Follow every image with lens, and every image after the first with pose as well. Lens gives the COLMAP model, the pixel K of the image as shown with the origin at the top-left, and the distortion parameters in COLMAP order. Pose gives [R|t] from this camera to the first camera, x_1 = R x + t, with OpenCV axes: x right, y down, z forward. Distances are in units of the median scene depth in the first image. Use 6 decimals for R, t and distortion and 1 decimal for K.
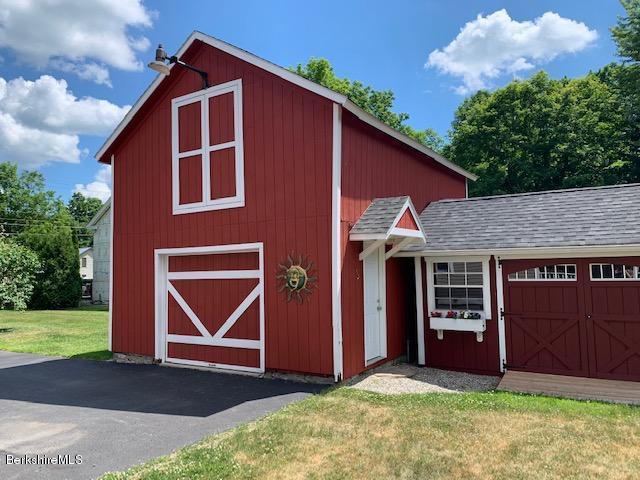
lens RADIAL K [[478.1, 0, 320.0], [0, 478.1, 240.0], [0, 0, 1]] dist [0.020185, -0.044776]
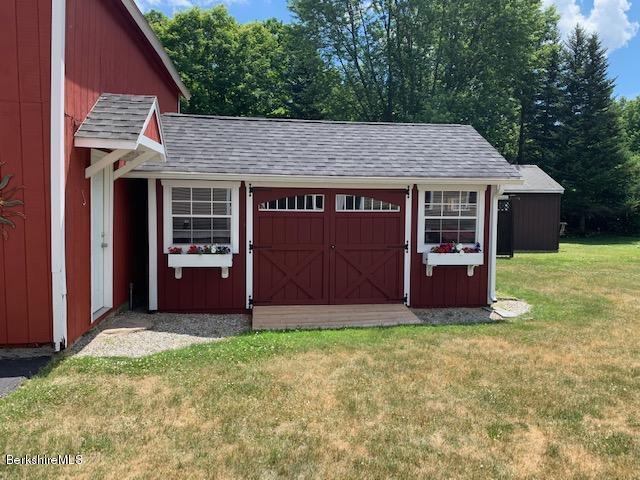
lens RADIAL K [[478.1, 0, 320.0], [0, 478.1, 240.0], [0, 0, 1]] dist [0.020185, -0.044776]
pose [[0.776331, -0.022524, 0.629923, -0.089141], [-0.063805, 0.991420, 0.114085, 0.028885], [-0.627088, -0.128760, 0.768233, 0.217264]]
